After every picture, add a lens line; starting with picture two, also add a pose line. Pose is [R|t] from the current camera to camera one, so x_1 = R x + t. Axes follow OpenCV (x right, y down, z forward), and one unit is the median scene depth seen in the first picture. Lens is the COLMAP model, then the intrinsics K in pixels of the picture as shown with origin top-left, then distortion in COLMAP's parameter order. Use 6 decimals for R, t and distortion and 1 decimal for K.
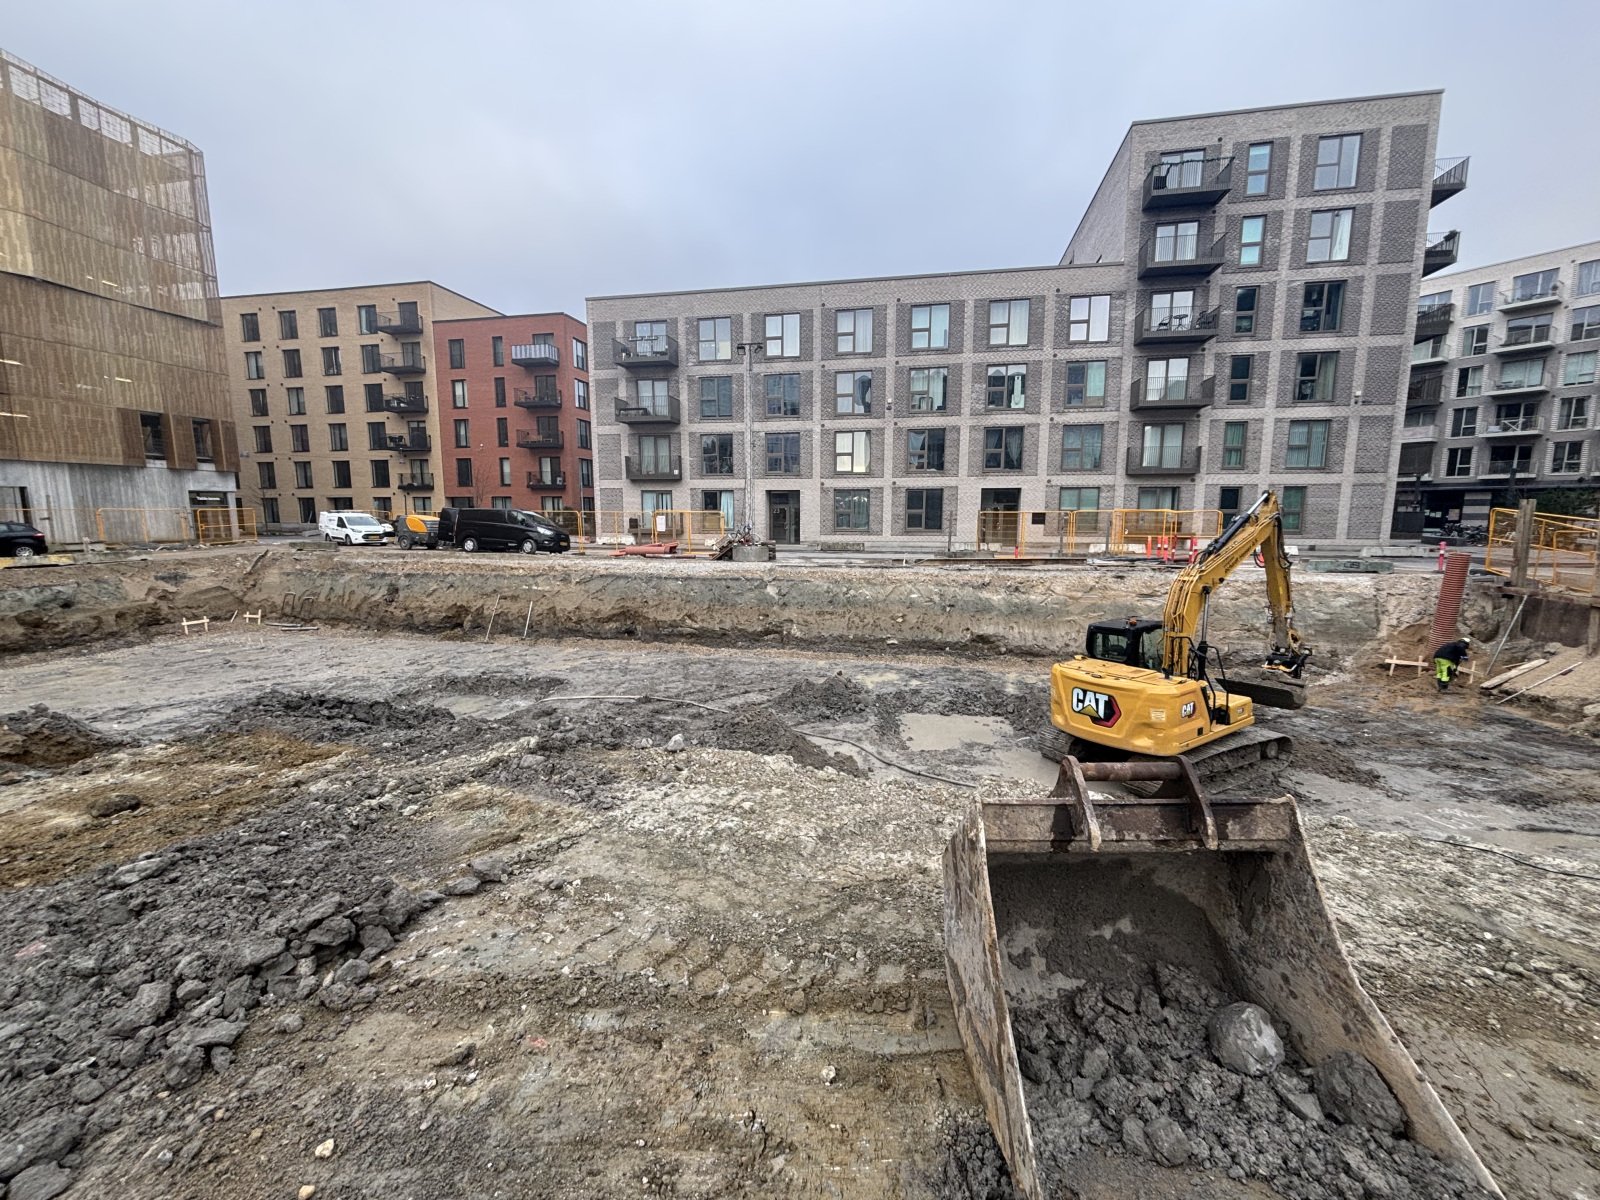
lens RADIAL K [[643.4, 0, 803.8], [0, 643.4, 601.0], [0, 0, 1]] dist [-0.003849, 0.000219]
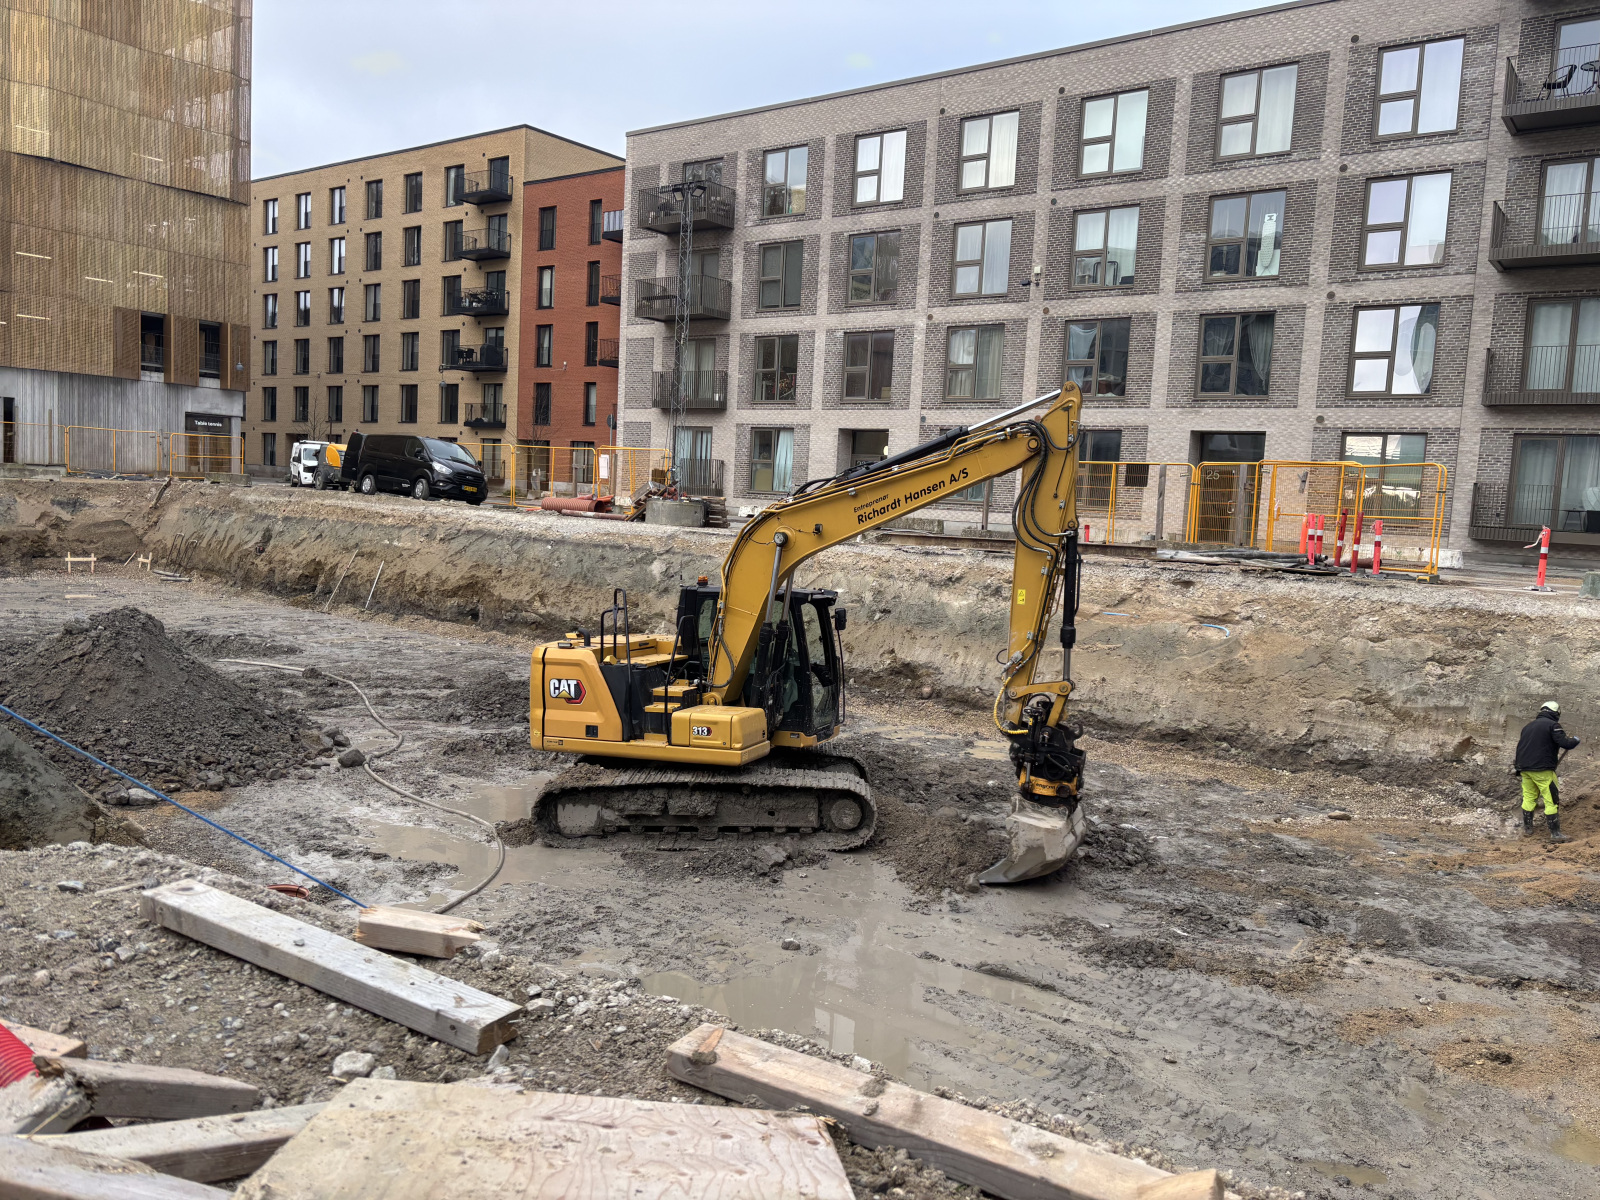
lens RADIAL K [[1213.2, 0, 799.4], [0, 1213.2, 601.7], [0, 0, 1]] dist [0.010406, -0.001502]
pose [[0.897909, 0.085518, -0.431794, 0.429228], [-0.112318, 0.992987, -0.036899, 0.032585], [0.425611, 0.081630, 0.901217, -0.002479]]
